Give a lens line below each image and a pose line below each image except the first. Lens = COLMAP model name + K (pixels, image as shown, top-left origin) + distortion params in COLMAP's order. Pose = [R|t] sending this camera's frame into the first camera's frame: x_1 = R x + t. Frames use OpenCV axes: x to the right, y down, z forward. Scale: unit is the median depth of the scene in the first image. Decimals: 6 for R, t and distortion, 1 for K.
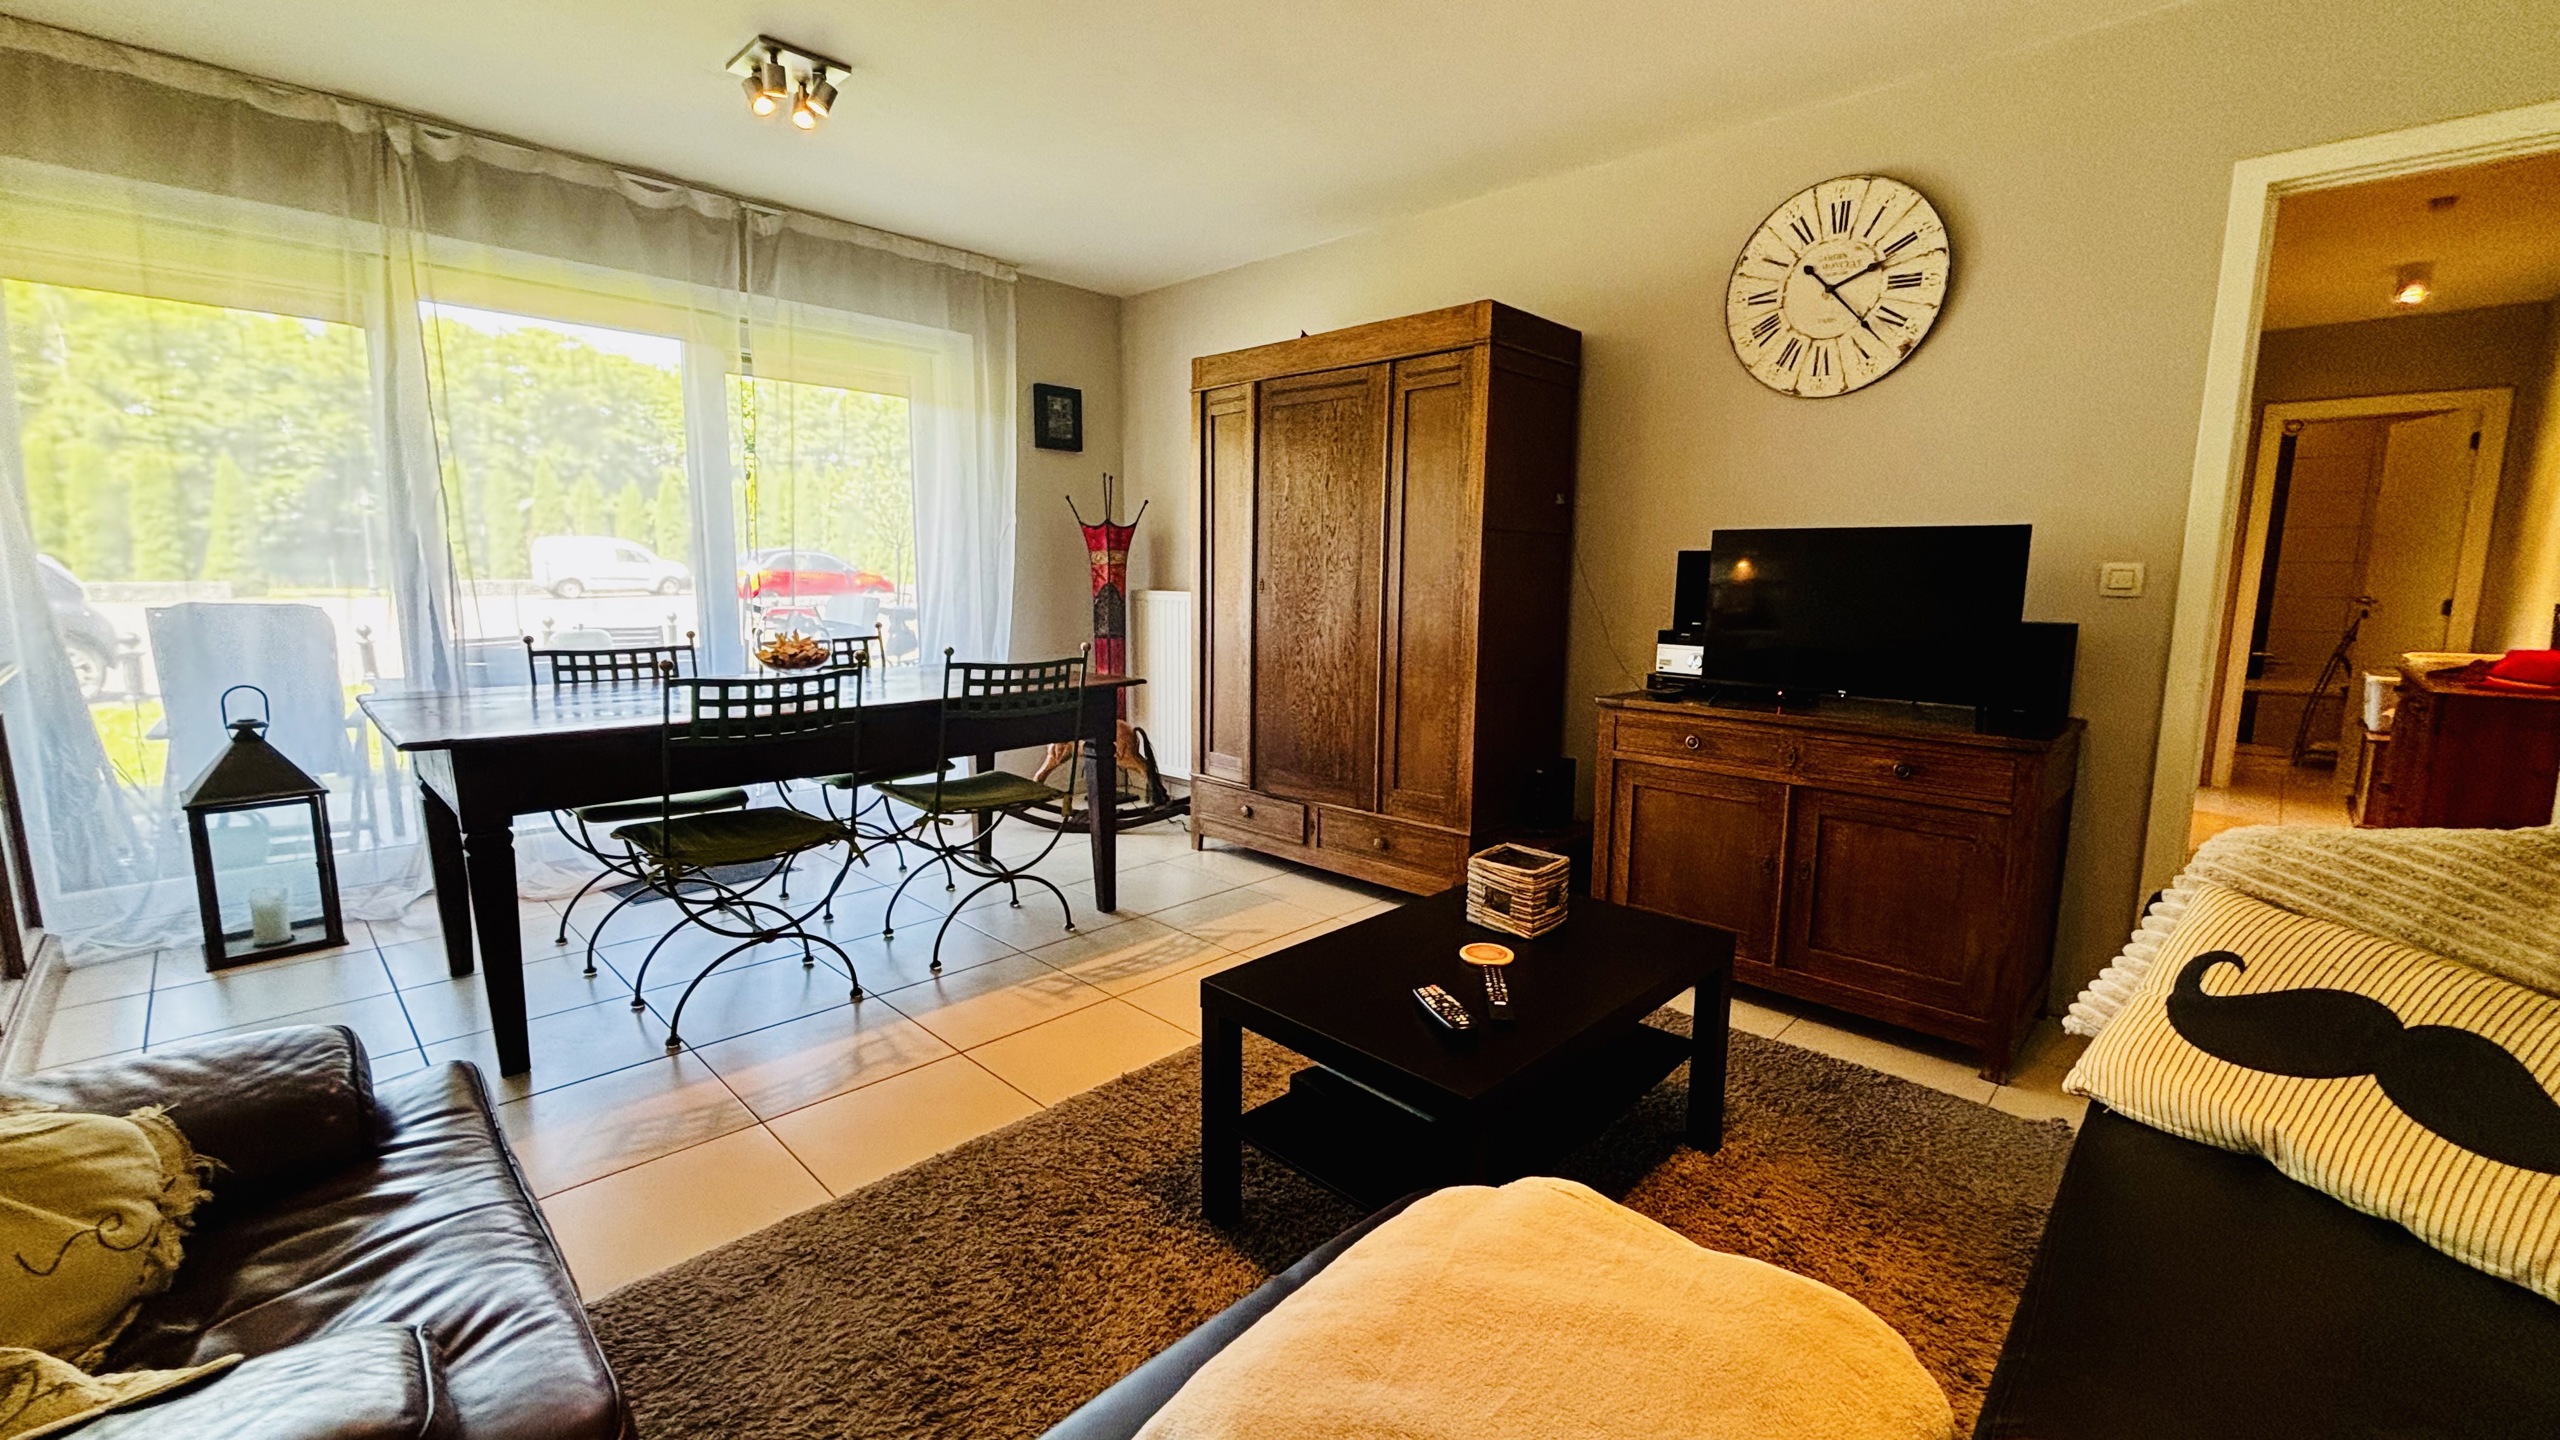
lens RADIAL K [[1025.3, 0, 1277.7], [0, 1025.3, 712.3], [0, 0, 1]] dist [0.001038, -0.001283]
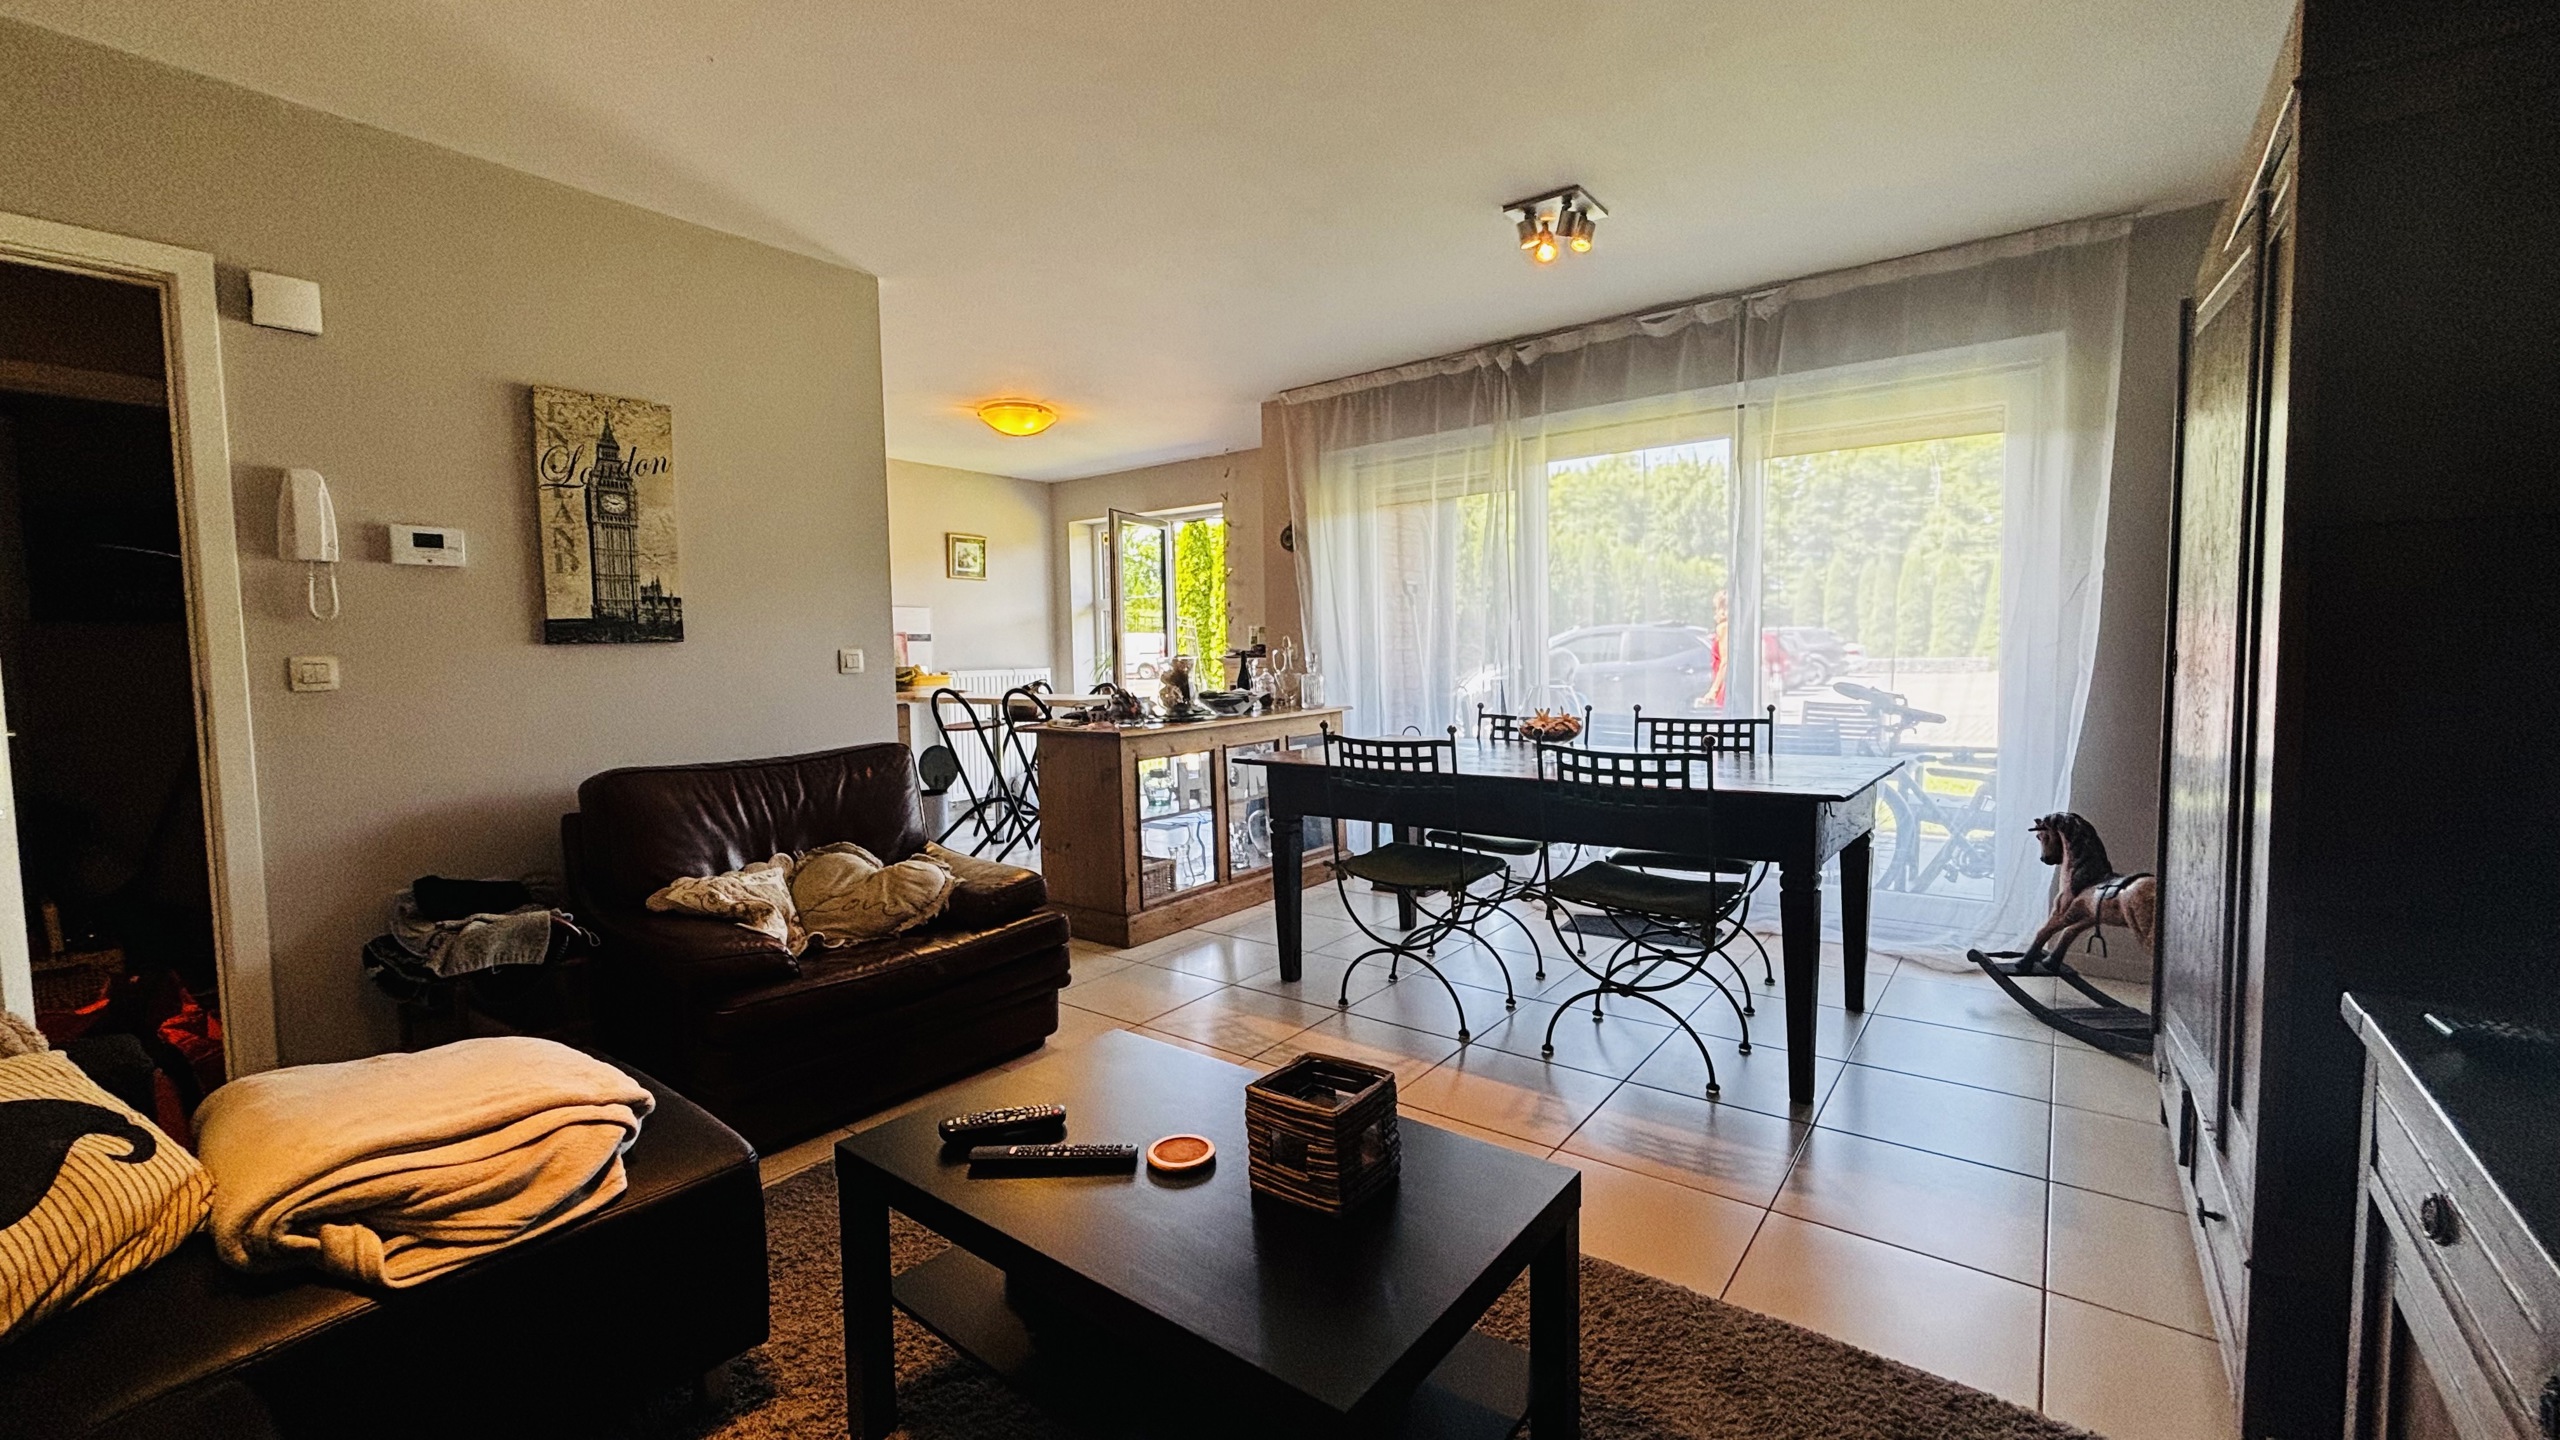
lens RADIAL K [[1025.3, 0, 1281.6], [0, 1025.3, 714.6], [0, 0, 1]] dist [0.001038, -0.001283]
pose [[0.116919, 0.050512, -0.991856, 0.395555], [-0.119546, 0.992160, 0.036436, -0.051522], [0.985920, 0.114313, 0.122041, 0.388997]]
